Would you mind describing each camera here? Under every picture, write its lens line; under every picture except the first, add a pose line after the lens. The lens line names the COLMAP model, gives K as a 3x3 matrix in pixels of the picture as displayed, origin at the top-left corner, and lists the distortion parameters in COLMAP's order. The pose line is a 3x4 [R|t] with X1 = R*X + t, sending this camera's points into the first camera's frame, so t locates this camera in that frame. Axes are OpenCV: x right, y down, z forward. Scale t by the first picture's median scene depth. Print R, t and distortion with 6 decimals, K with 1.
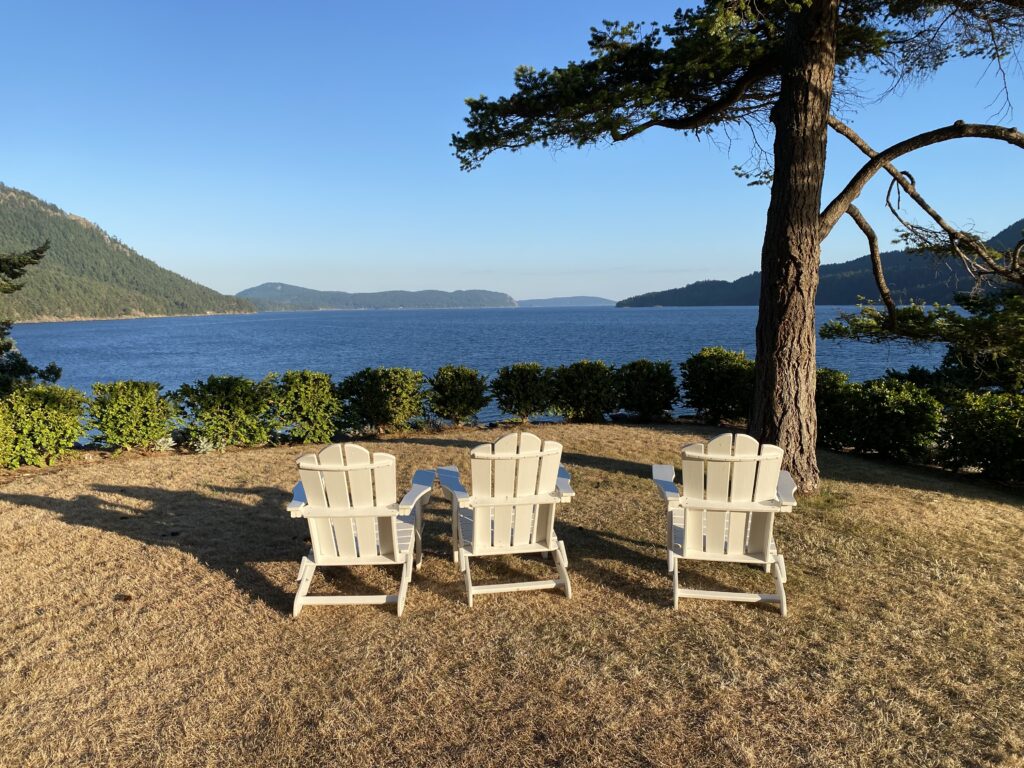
lens RADIAL K [[780.2, 0, 508.8], [0, 780.2, 381.4], [0, 0, 1]] dist [0.029693, -0.012392]
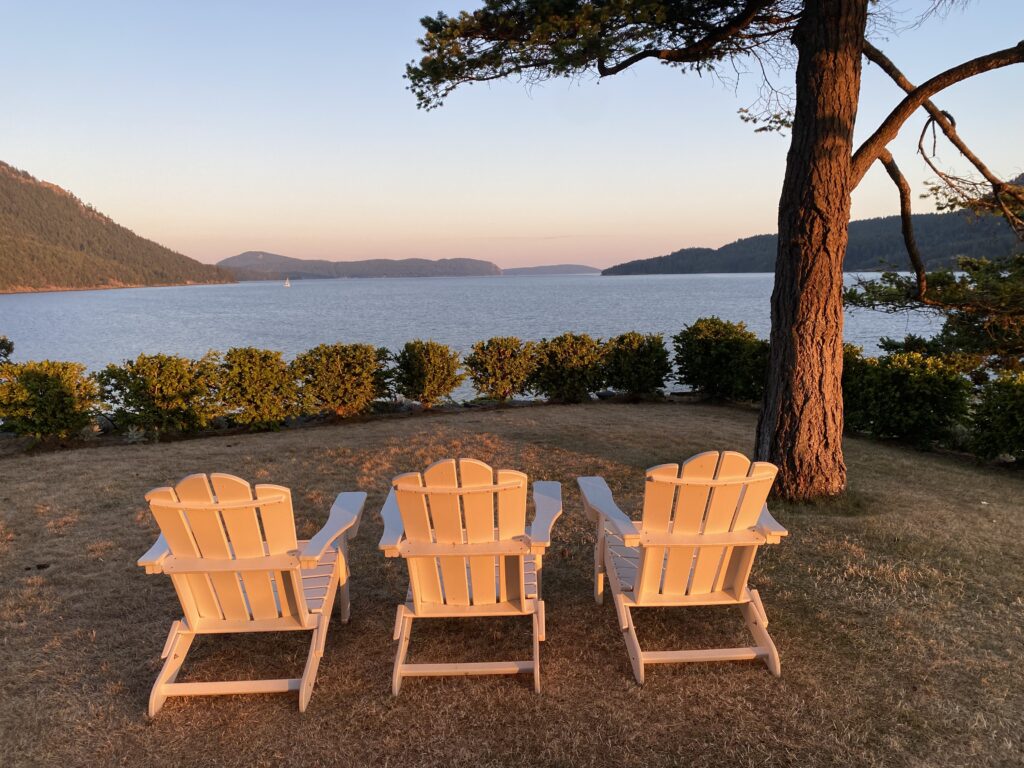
lens RADIAL K [[780.2, 0, 512.3], [0, 780.2, 381.9], [0, 0, 1]] dist [0.029693, -0.012392]
pose [[0.999718, -0.007327, 0.022600, 0.016939], [0.006405, 0.999155, 0.040608, -0.011820], [-0.022878, -0.040452, 0.998920, 0.142295]]
